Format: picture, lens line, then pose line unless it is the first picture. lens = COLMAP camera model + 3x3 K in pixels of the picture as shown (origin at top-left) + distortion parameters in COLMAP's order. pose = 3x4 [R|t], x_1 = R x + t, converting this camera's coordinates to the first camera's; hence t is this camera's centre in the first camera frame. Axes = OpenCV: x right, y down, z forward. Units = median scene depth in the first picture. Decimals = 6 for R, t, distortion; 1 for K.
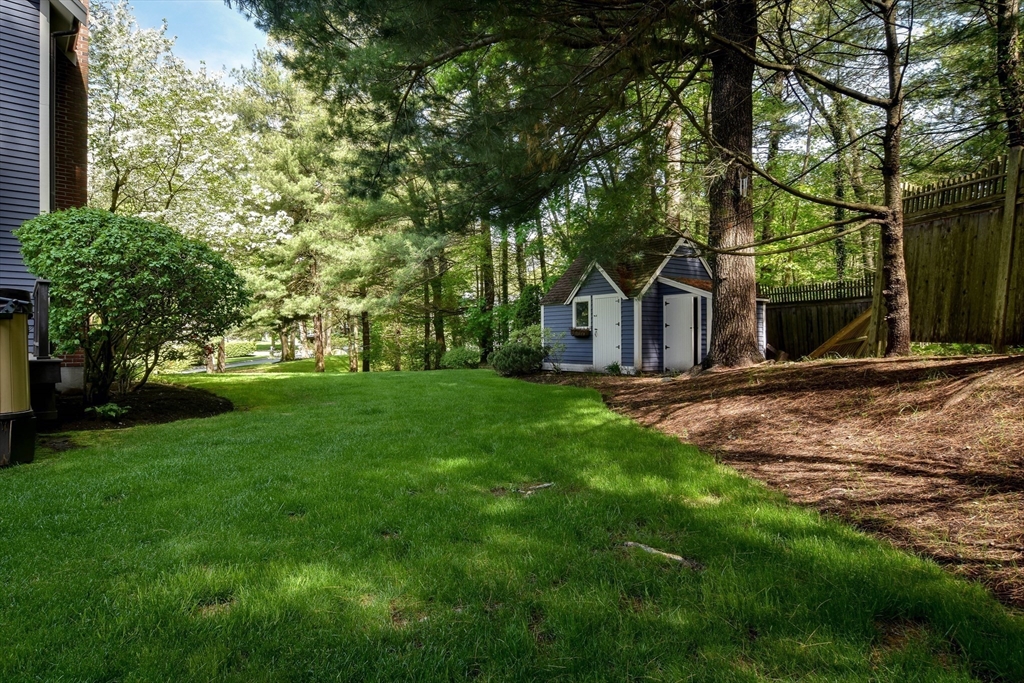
lens RADIAL K [[551.0, 0, 511.6], [0, 551.0, 342.4], [0, 0, 1]] dist [-0.002736, -0.001990]
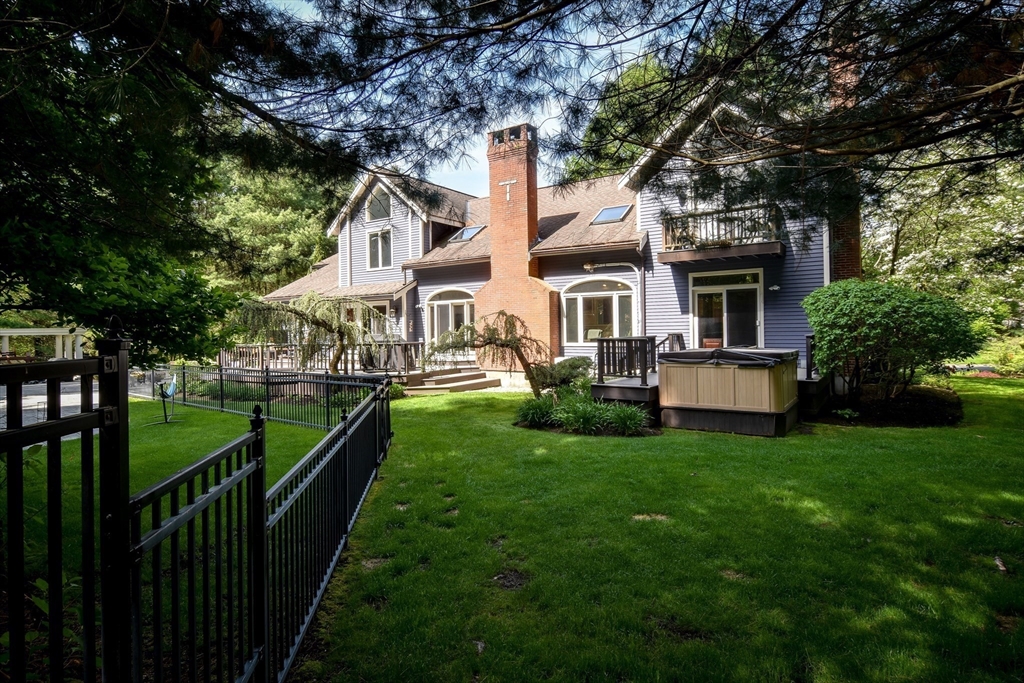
lens RADIAL K [[551.0, 0, 511.6], [0, 551.0, 336.2], [0, 0, 1]] dist [-0.002736, -0.001990]
pose [[0.234643, 0.009530, -0.972035, 1.415586], [0.003660, 0.999936, 0.010687, -0.297923], [0.972075, -0.006065, 0.234594, -0.735622]]
